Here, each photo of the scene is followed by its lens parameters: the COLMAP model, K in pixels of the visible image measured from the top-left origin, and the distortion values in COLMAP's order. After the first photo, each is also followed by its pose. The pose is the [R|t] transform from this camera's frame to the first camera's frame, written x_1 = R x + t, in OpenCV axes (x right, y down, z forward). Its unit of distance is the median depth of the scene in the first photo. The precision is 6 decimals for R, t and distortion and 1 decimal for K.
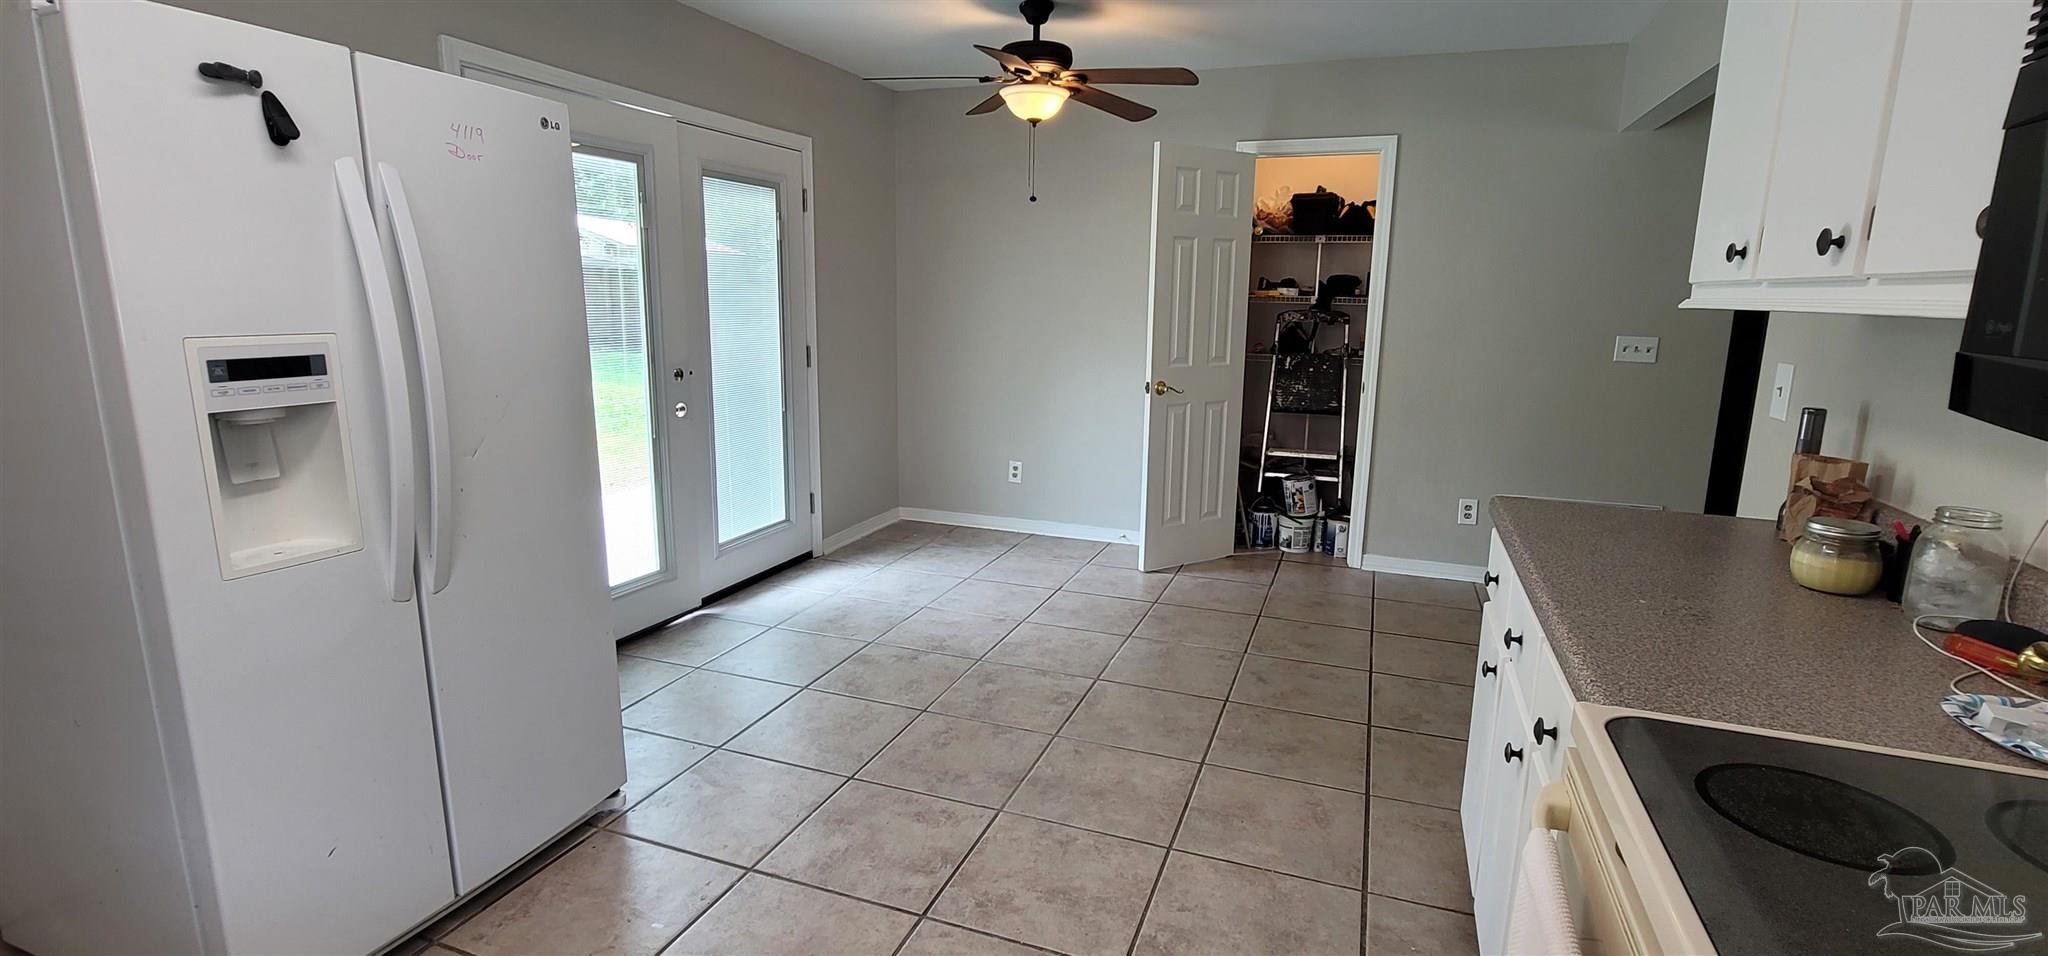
lens RADIAL K [[922.6, 0, 1022.9], [0, 922.6, 479.2], [0, 0, 1]] dist [-0.003464, 0.000459]
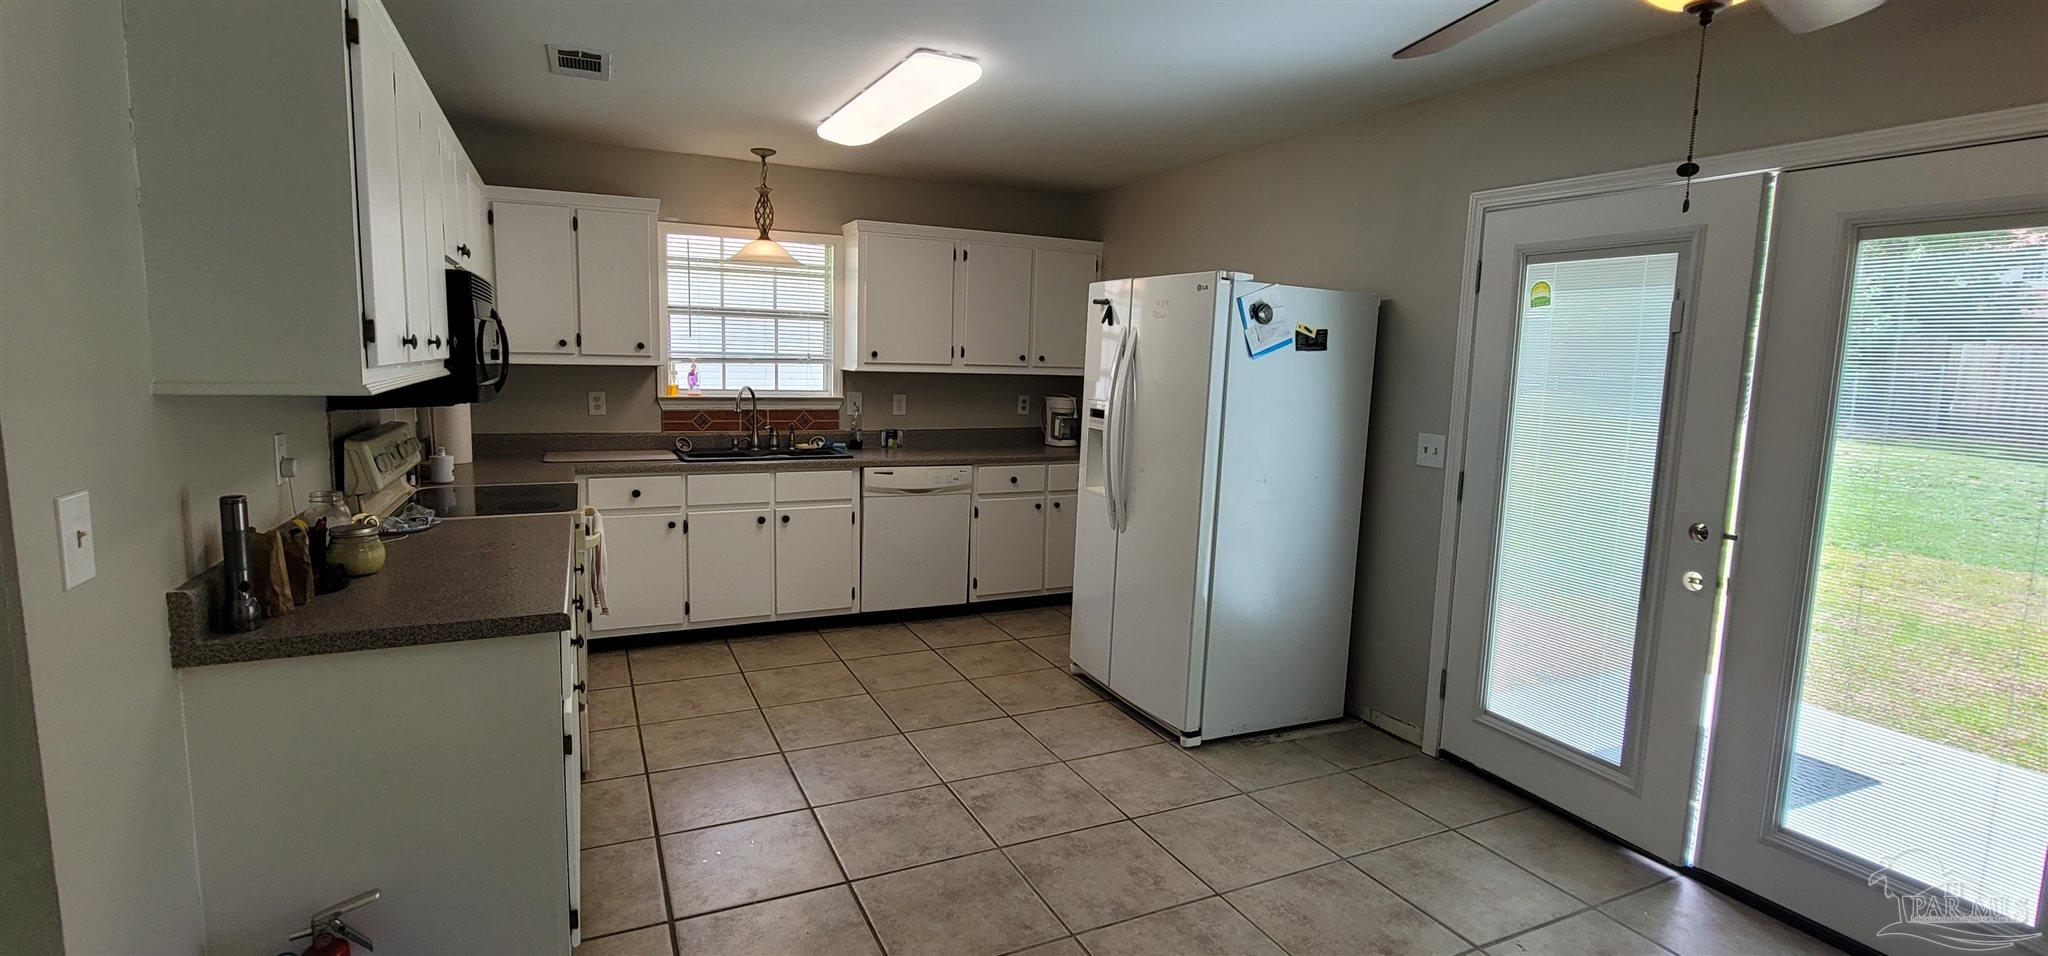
lens RADIAL K [[922.6, 0, 1024.5], [0, 922.6, 478.0], [0, 0, 1]] dist [-0.003464, 0.000459]
pose [[-0.686099, 0.063853, -0.724700, 0.633842], [-0.182815, 0.949044, 0.256697, -0.307942], [0.704164, 0.308606, -0.639465, 1.379272]]
